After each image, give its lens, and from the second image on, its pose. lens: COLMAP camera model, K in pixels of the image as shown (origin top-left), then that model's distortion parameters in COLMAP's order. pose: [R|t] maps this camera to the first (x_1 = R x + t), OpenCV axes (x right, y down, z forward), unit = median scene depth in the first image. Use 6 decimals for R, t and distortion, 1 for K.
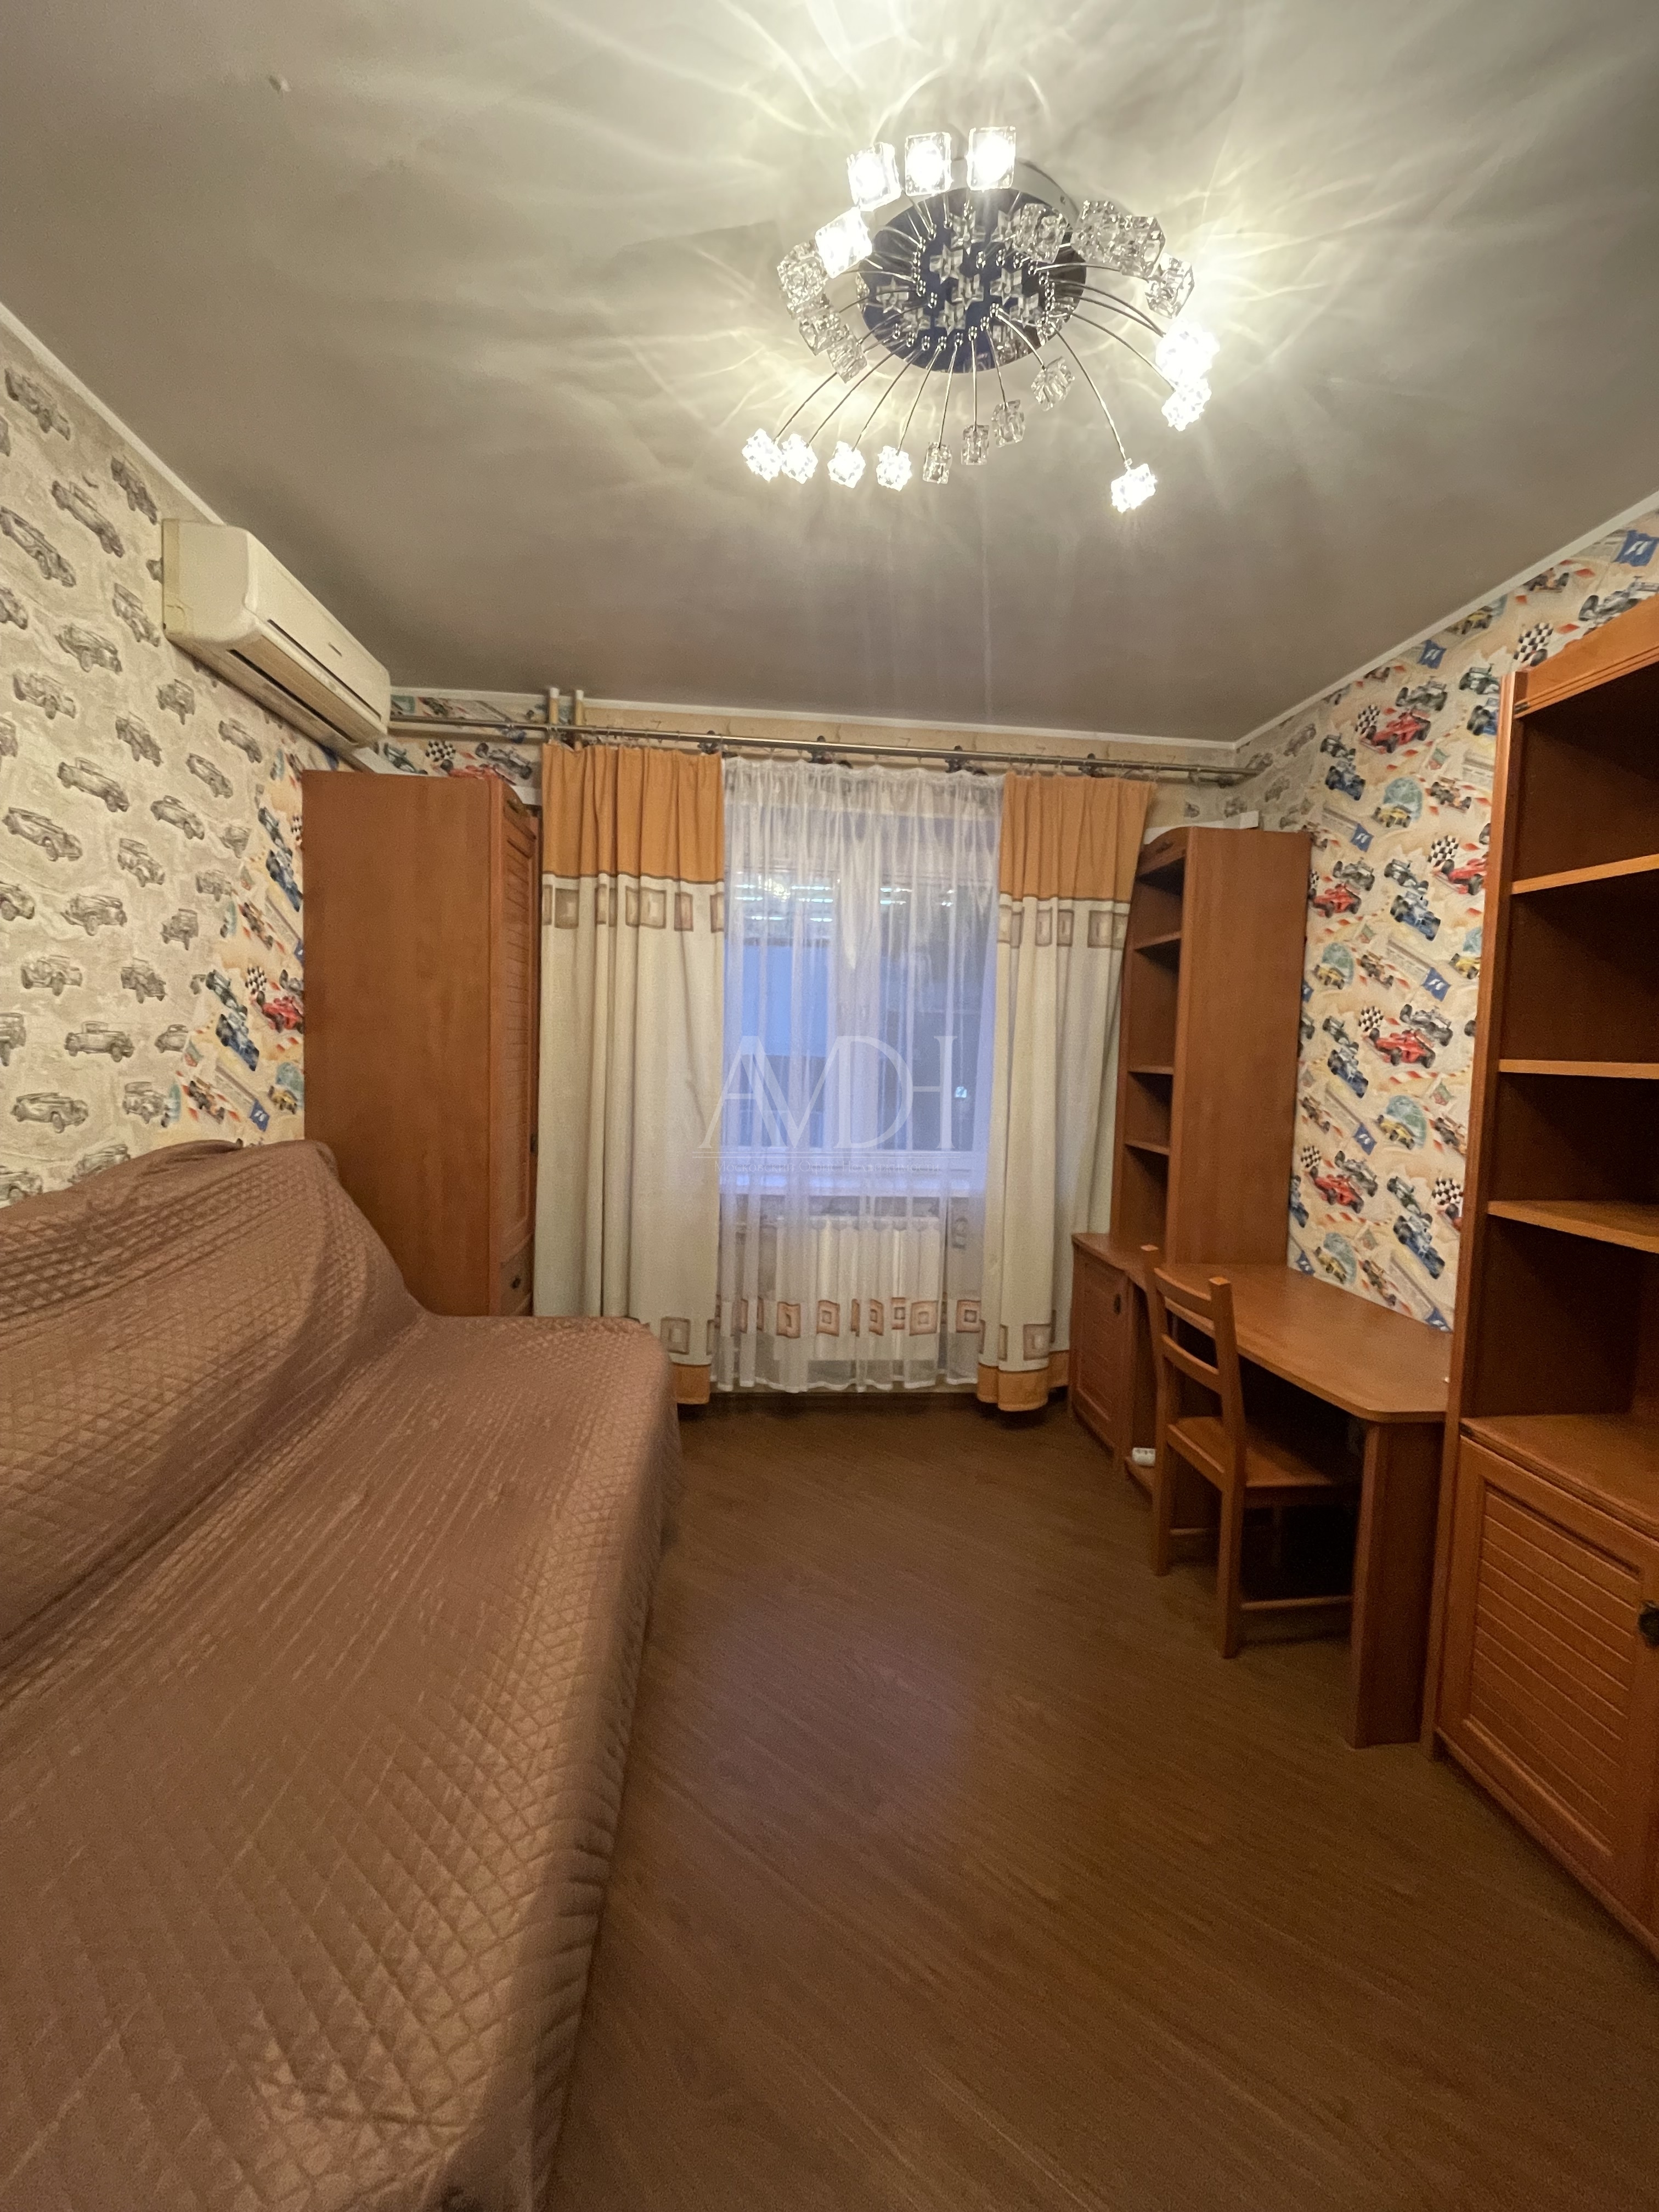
lens RADIAL K [[893.7, 0, 833.8], [0, 893.7, 1101.0], [0, 0, 1]] dist [-0.002489, -0.000856]
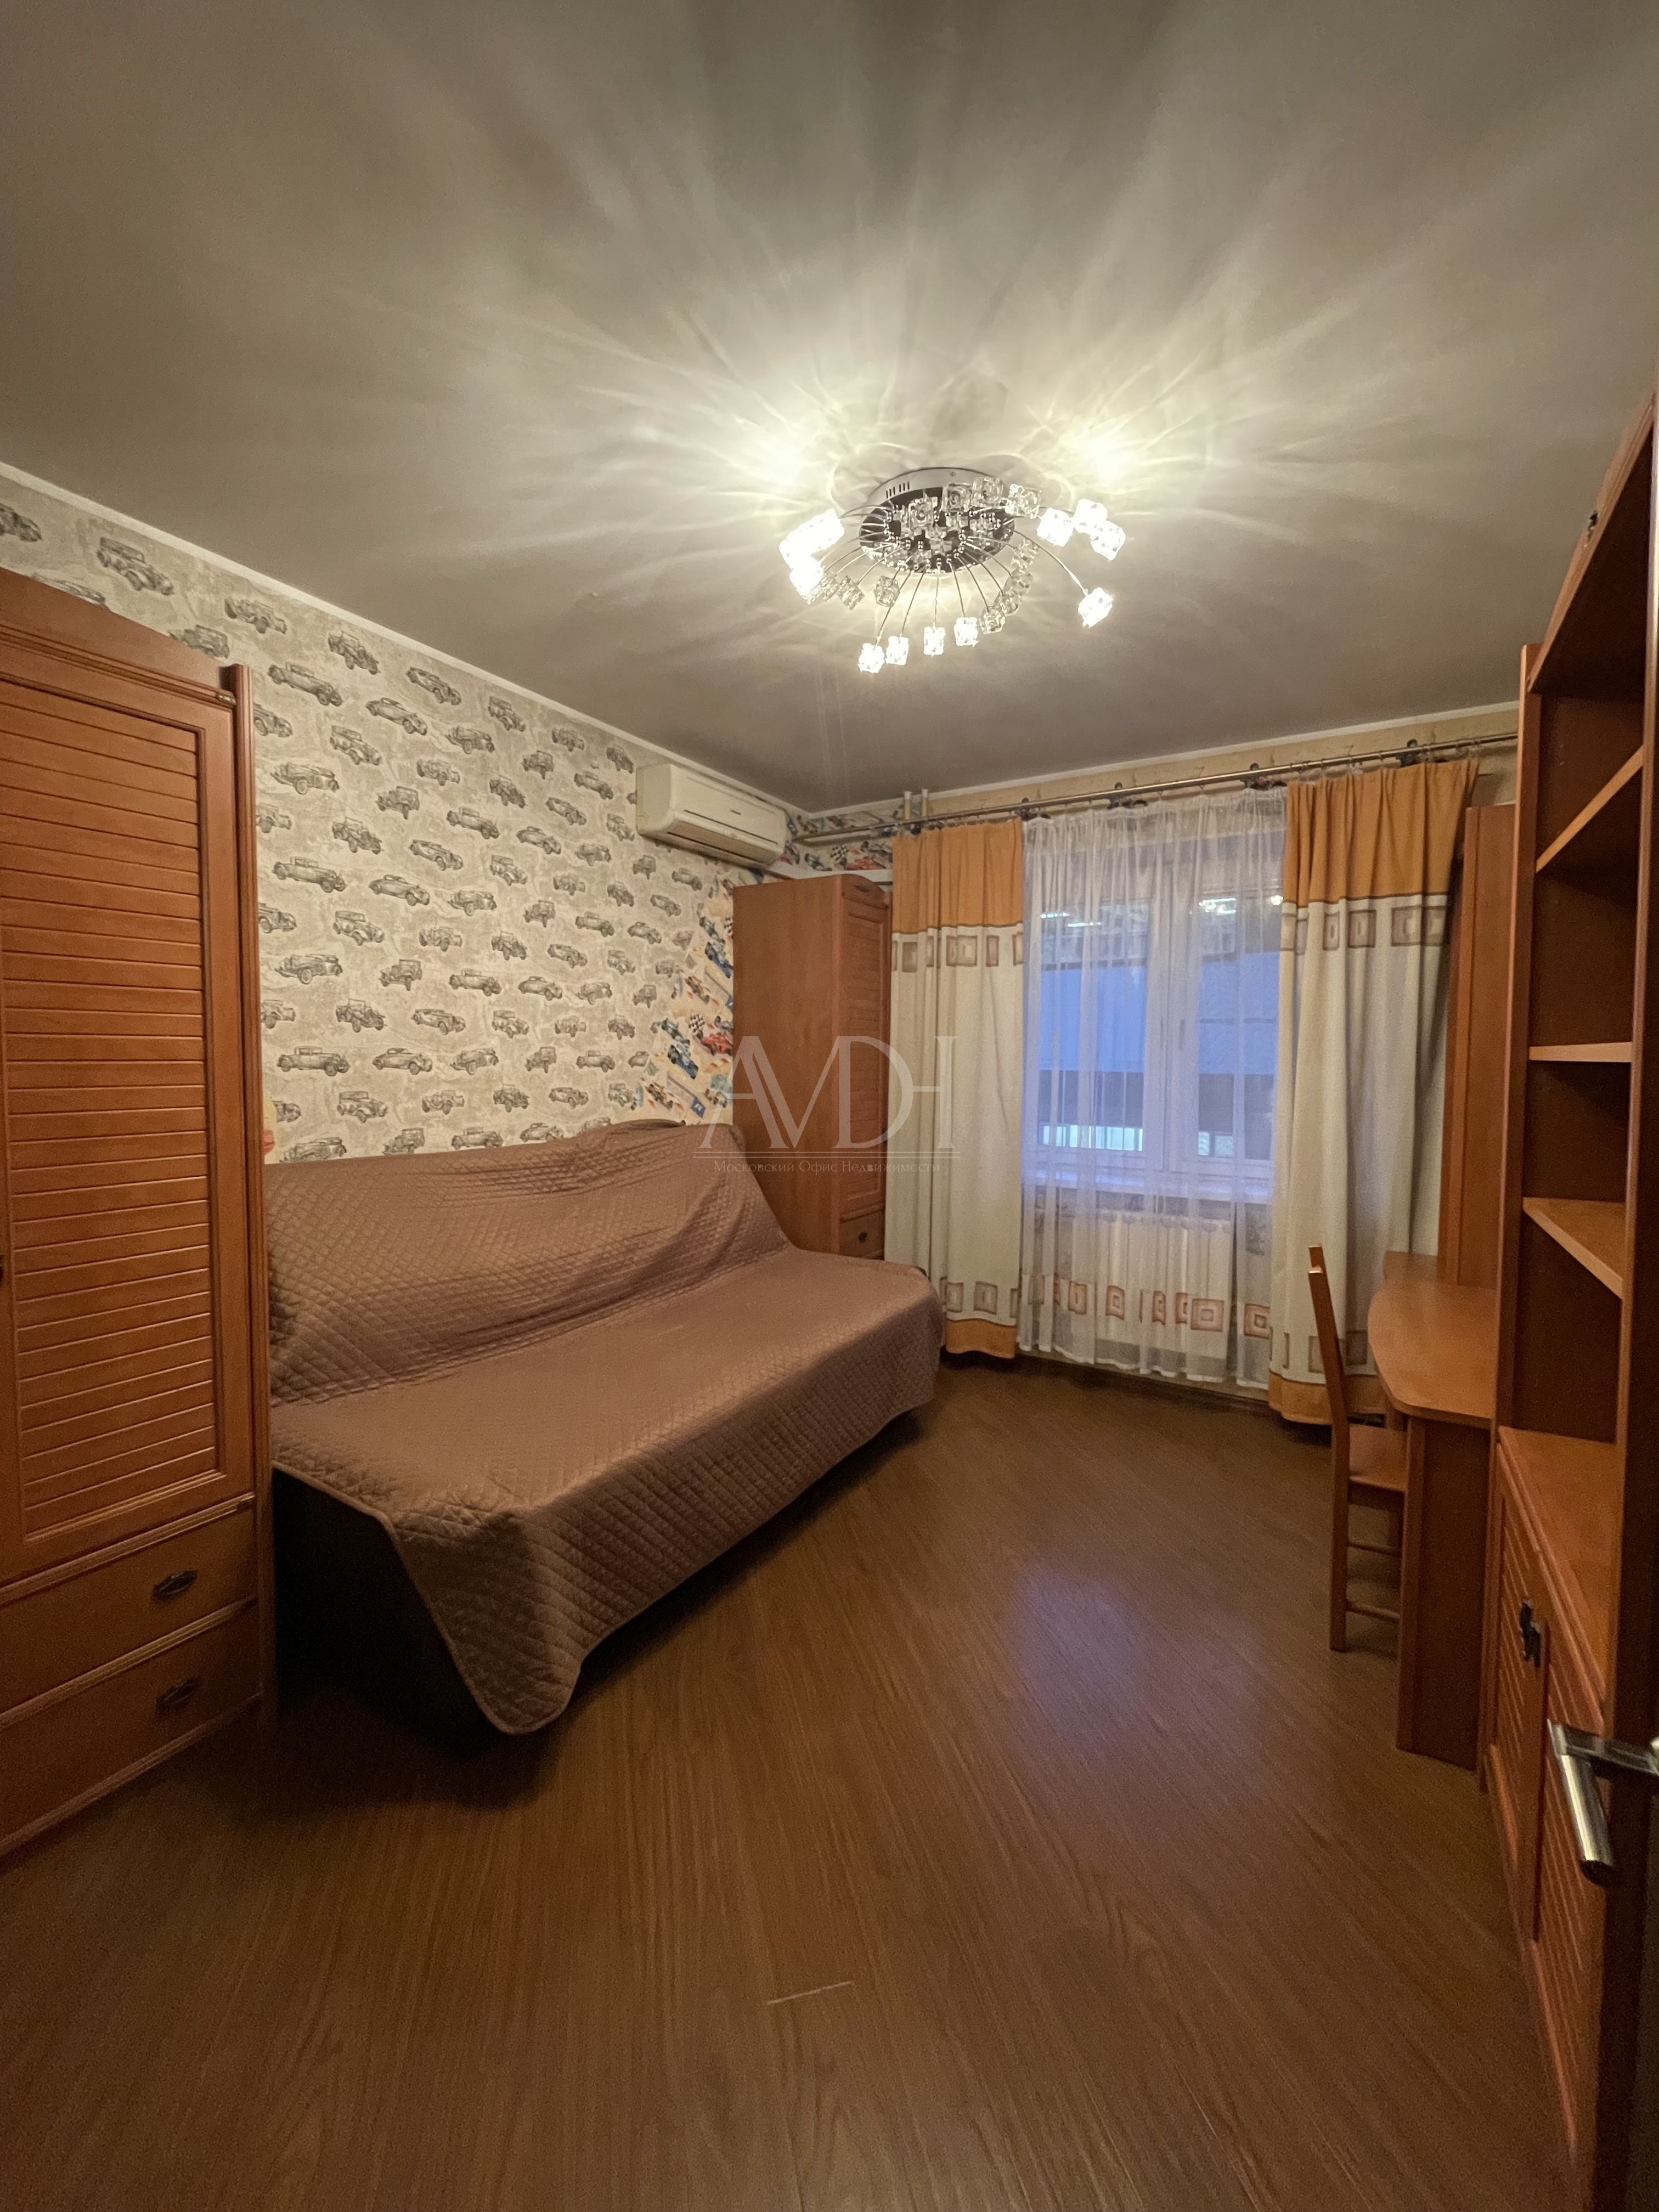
lens RADIAL K [[893.7, 0, 838.9], [0, 893.7, 1101.1], [0, 0, 1]] dist [-0.002489, -0.000856]
pose [[0.801941, 0.005215, -0.597380, 0.508497], [-0.022298, 0.999526, -0.021209, 0.033001], [0.596987, 0.030329, 0.801678, -0.136825]]
